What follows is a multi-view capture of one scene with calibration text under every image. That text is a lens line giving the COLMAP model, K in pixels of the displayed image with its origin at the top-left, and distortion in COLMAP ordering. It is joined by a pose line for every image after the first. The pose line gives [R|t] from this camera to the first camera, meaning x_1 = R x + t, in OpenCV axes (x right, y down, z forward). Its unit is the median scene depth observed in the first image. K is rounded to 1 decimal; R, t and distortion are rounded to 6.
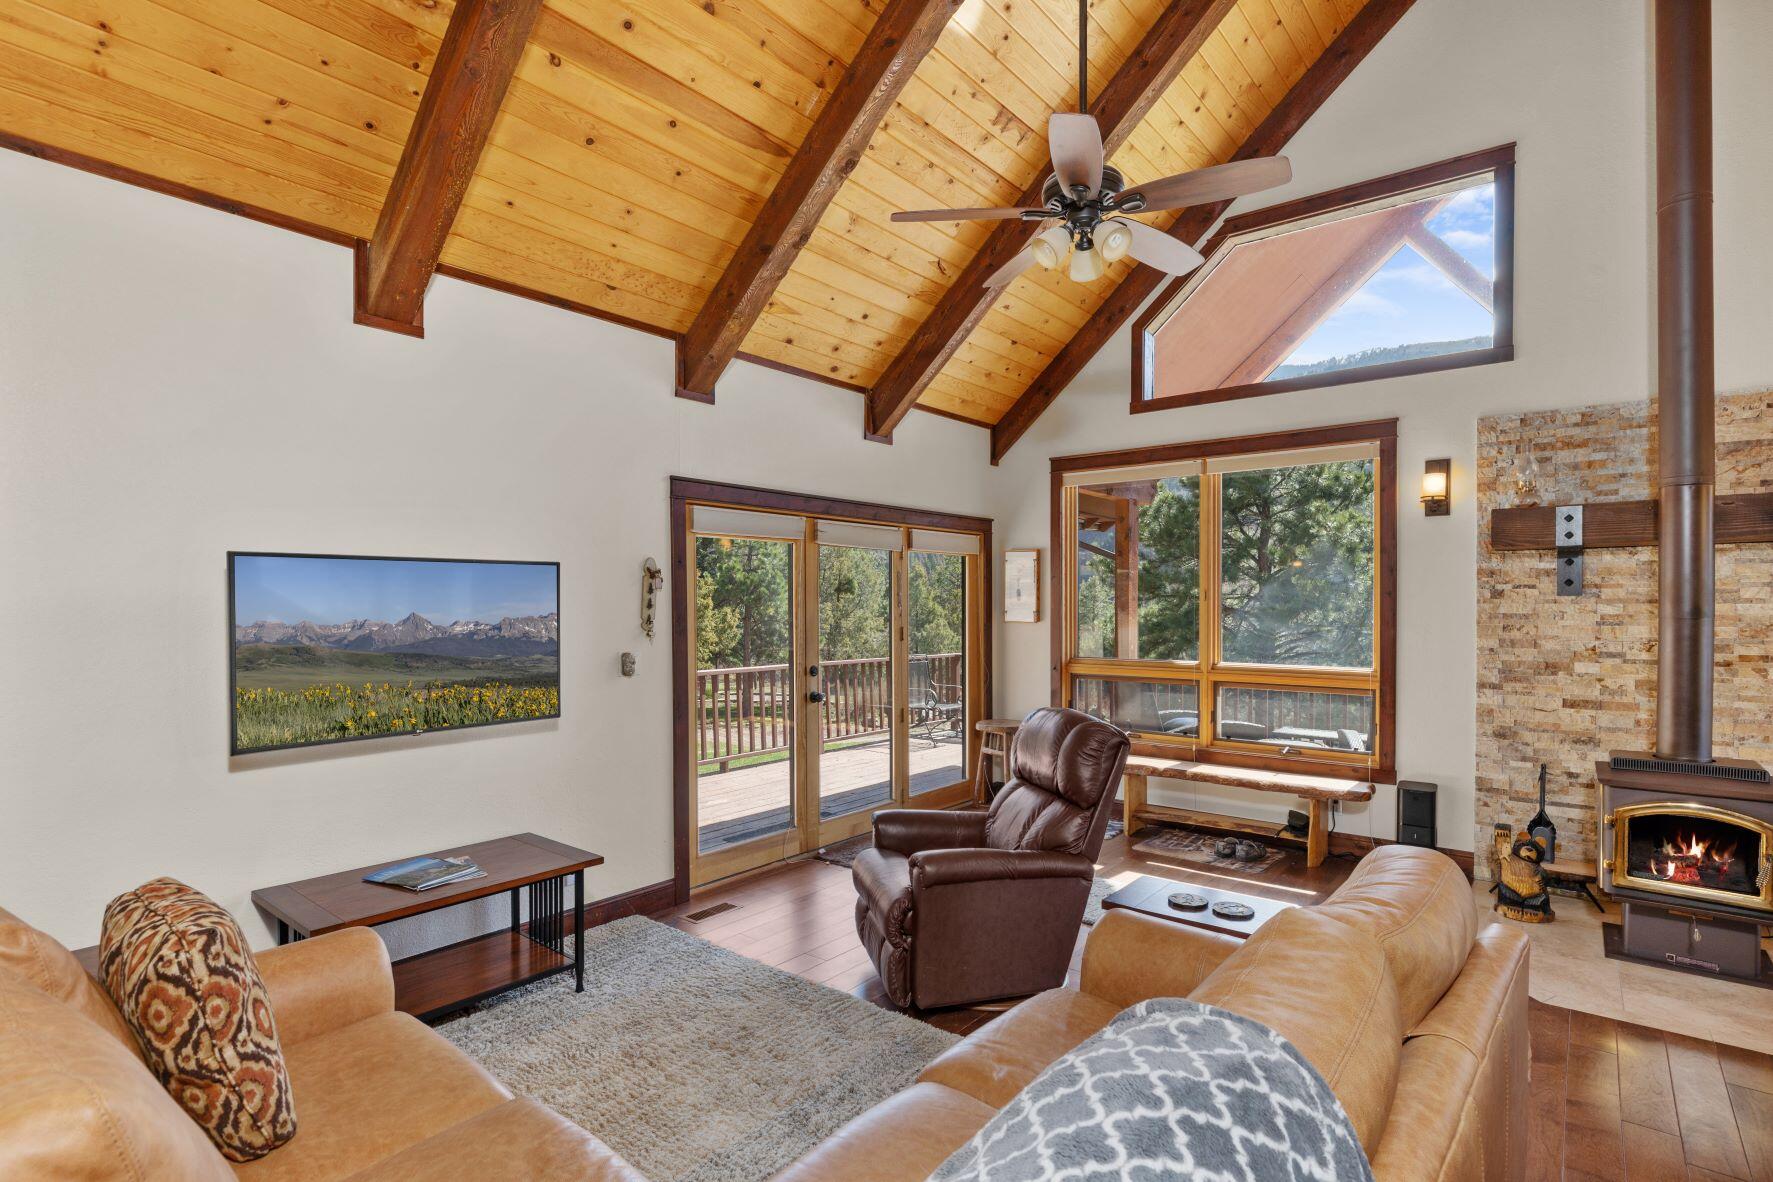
lens RADIAL K [[871.1, 0, 887.7], [0, 871.1, 607.1], [0, 0, 1]] dist [-0.000118, -0.000103]
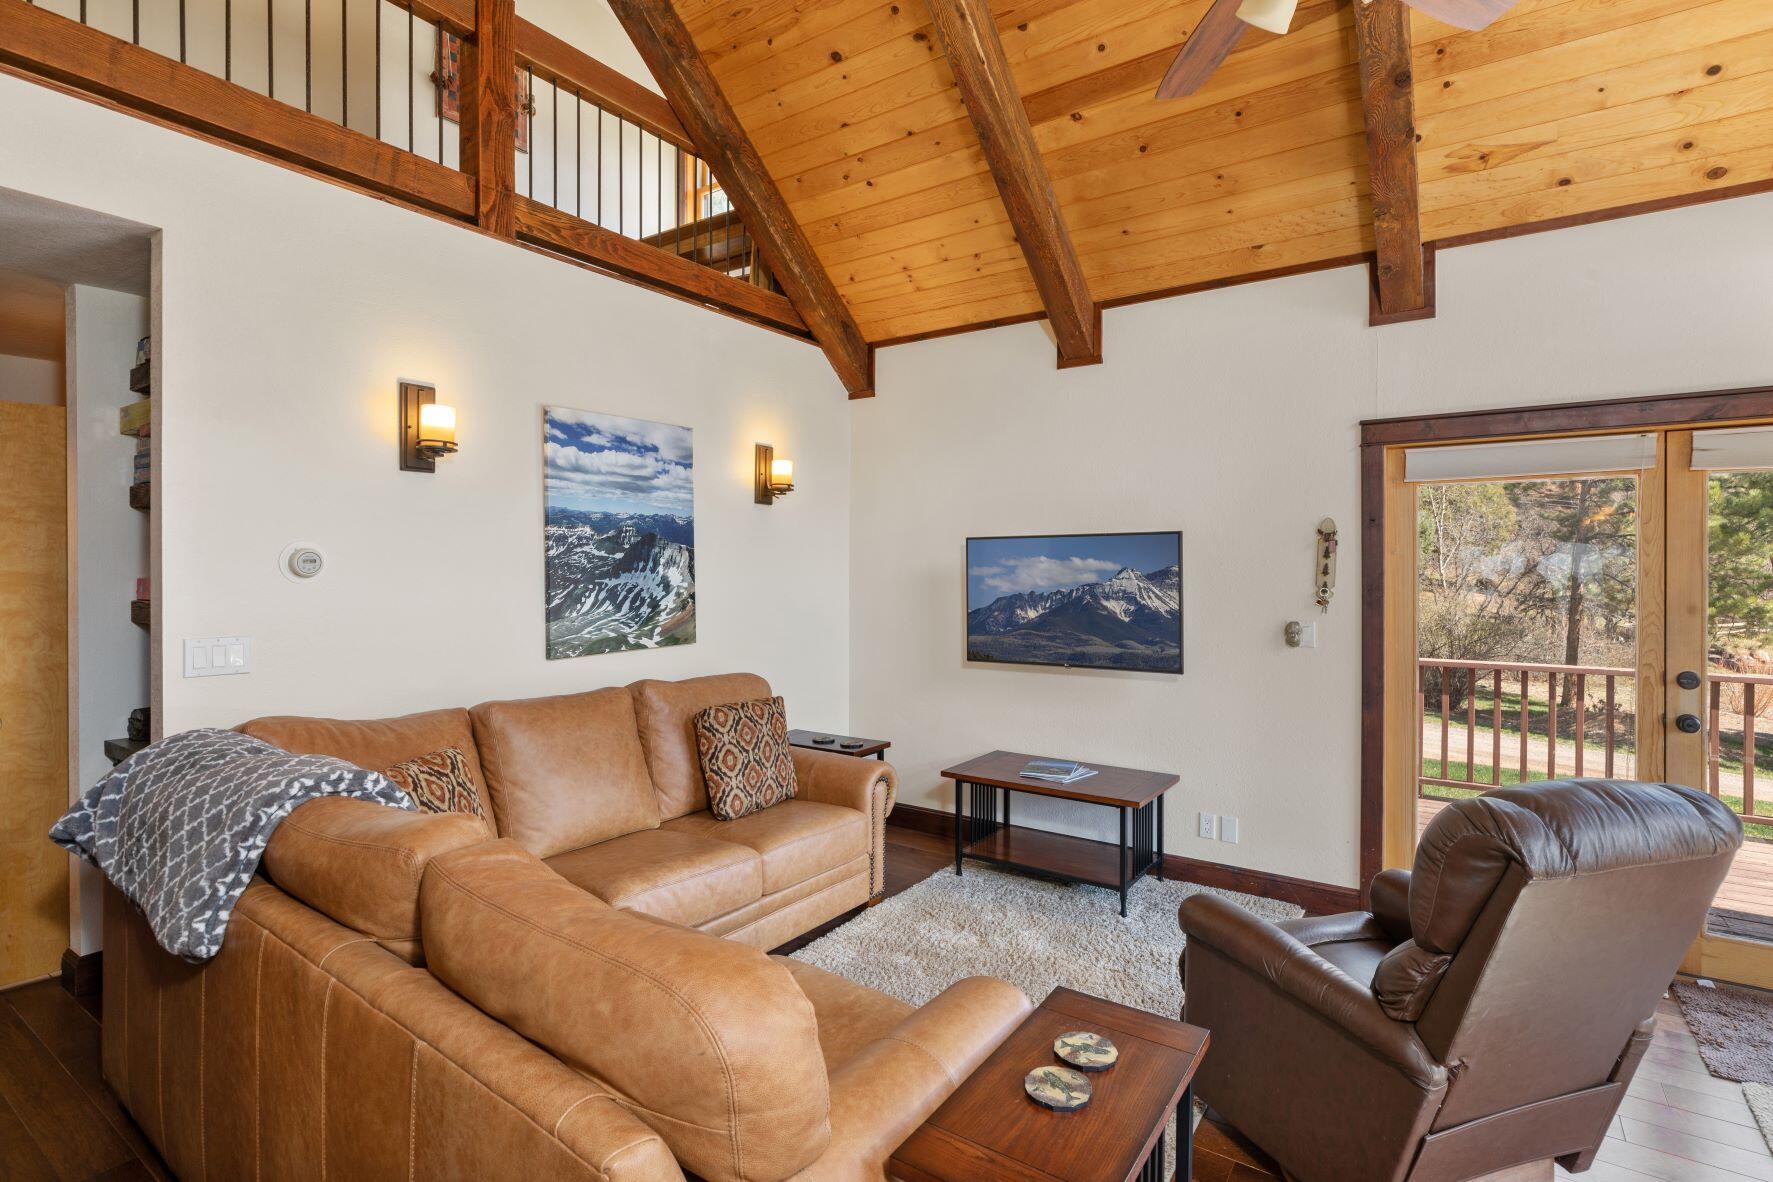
lens RADIAL K [[853.4, 0, 888.3], [0, 853.4, 576.2], [0, 0, 1]] dist [0.000936, 0.000500]
pose [[0.081151, 0.008739, -0.996663, 0.570776], [-0.006455, 0.999945, 0.008242, -0.001458], [0.996681, 0.005765, 0.081203, 0.477863]]
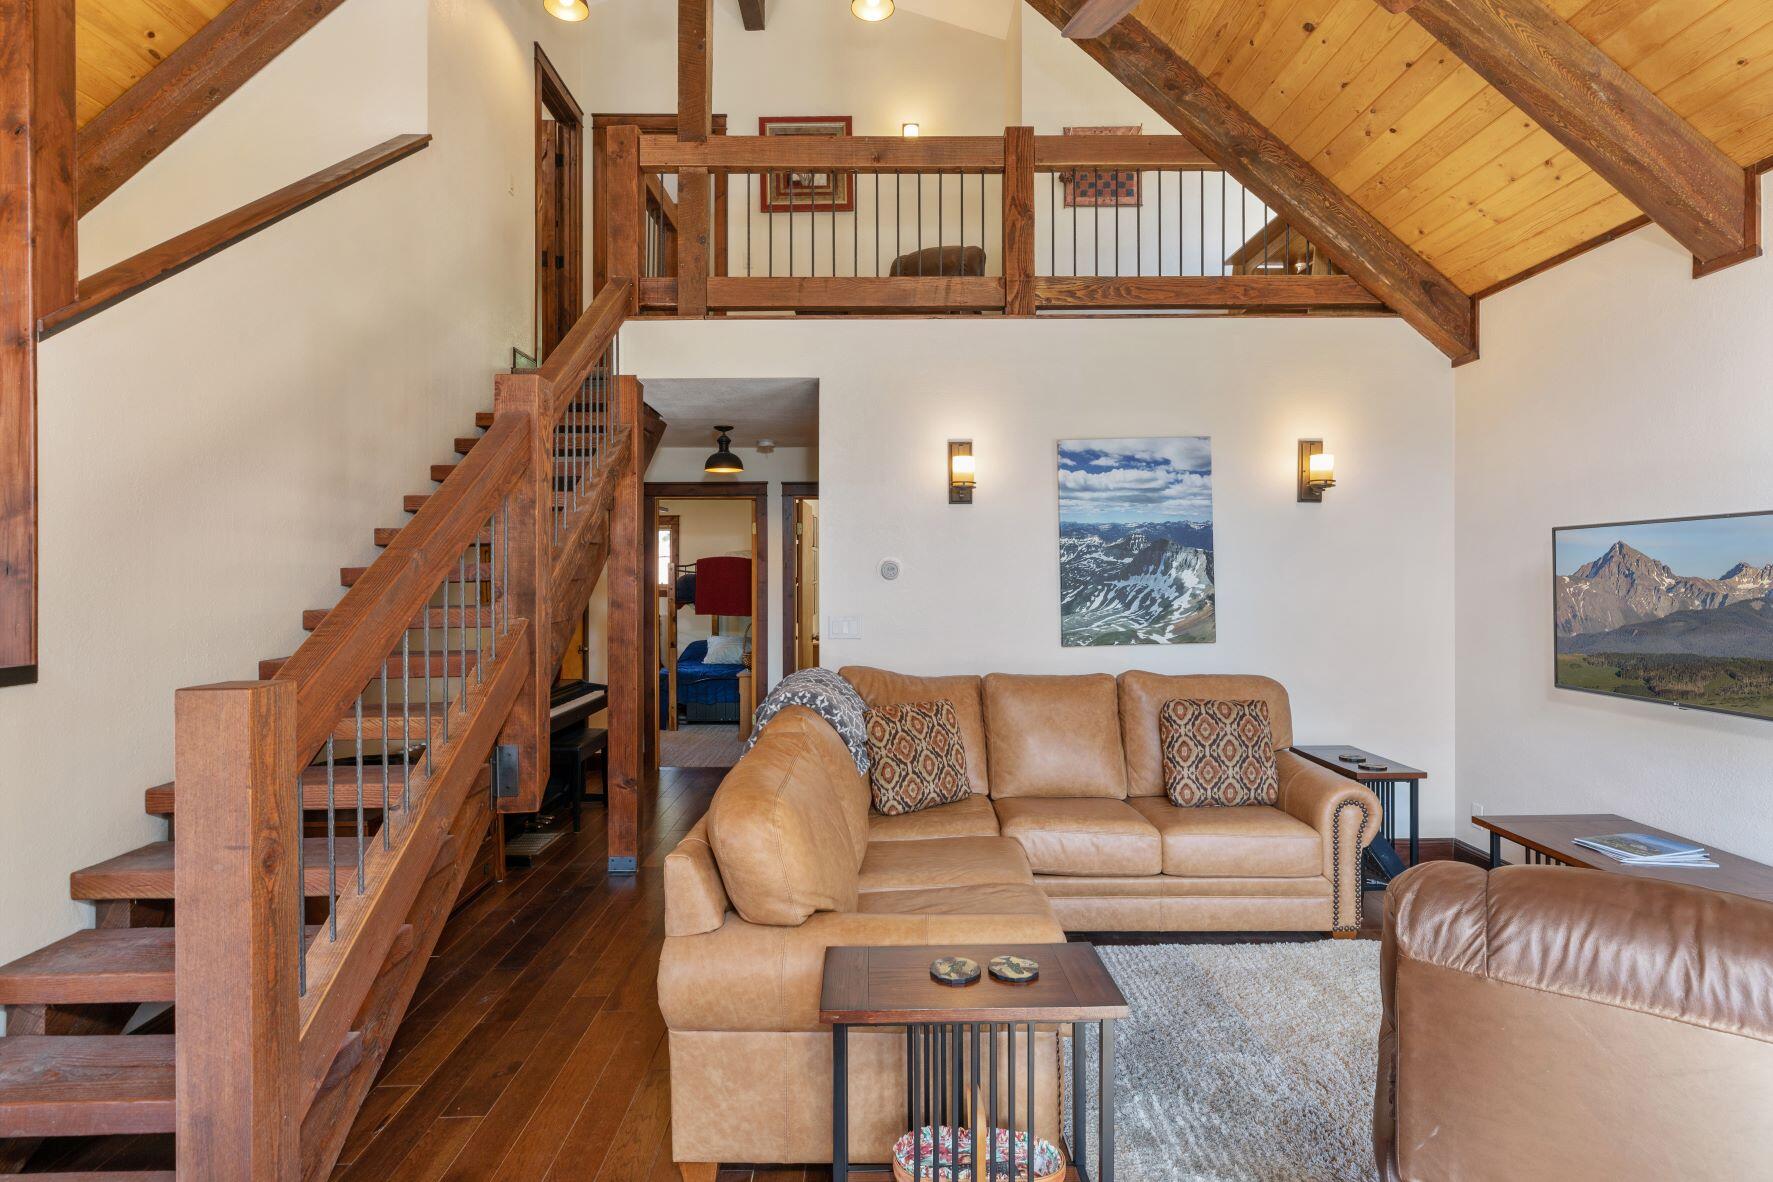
lens RADIAL K [[905.8, 0, 884.7], [0, 905.8, 575.2], [0, 0, 1]] dist [-0.000018, 0.000049]
pose [[-0.774717, 0.007721, -0.632261, 0.564910], [0.004683, 0.999968, 0.006474, -0.004453], [0.632291, 0.002055, -0.774728, 0.925742]]
